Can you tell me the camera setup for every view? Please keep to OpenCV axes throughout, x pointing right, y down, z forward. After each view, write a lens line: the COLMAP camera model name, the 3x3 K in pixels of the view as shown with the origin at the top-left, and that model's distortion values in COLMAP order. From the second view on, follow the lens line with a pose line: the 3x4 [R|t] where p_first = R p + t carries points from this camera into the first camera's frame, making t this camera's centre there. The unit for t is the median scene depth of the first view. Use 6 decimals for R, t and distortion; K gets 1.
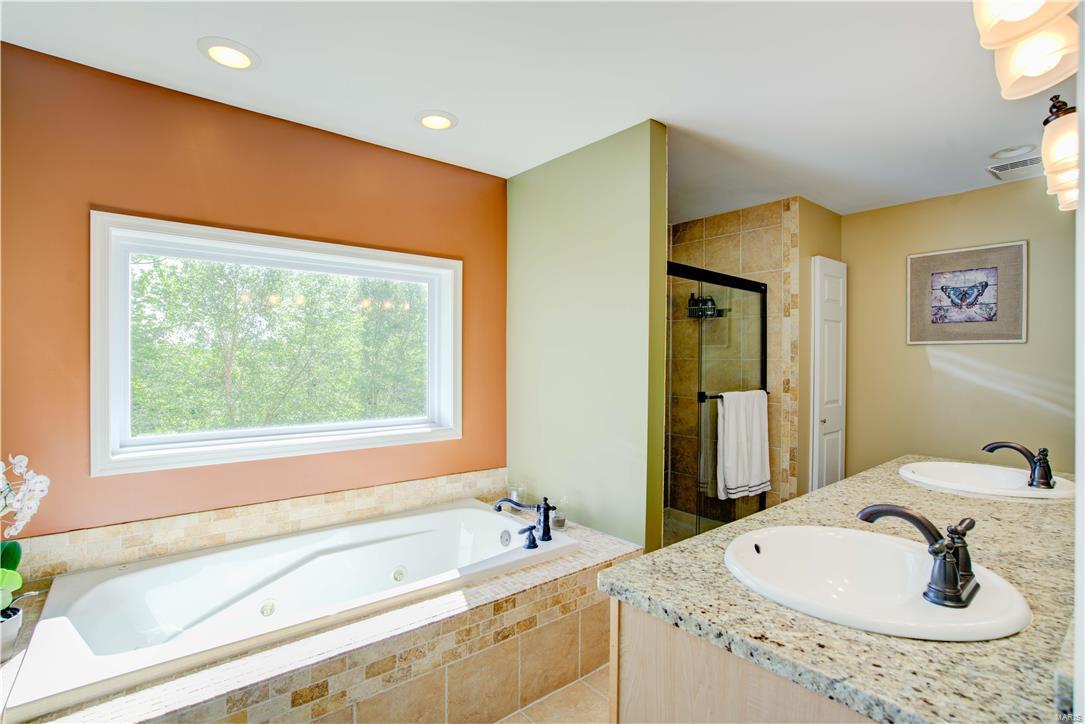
lens RADIAL K [[522.4, 0, 535.3], [0, 522.4, 362.8], [0, 0, 1]] dist [-0.039719, 0.008807]
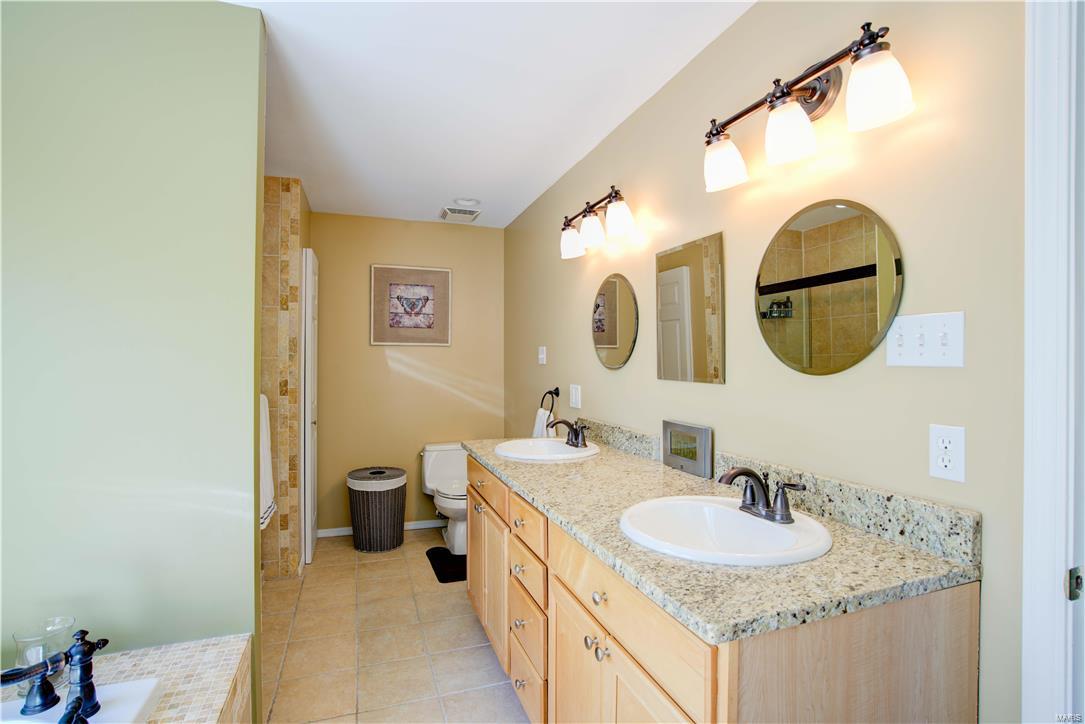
lens RADIAL K [[522.4, 0, 538.5], [0, 522.4, 359.1], [0, 0, 1]] dist [-0.039719, 0.008807]
pose [[0.315089, 0.000603, 0.949062, -0.240990], [0.002472, 0.999996, -0.001456, -0.002755], [-0.949059, 0.002805, 0.315086, 0.333024]]
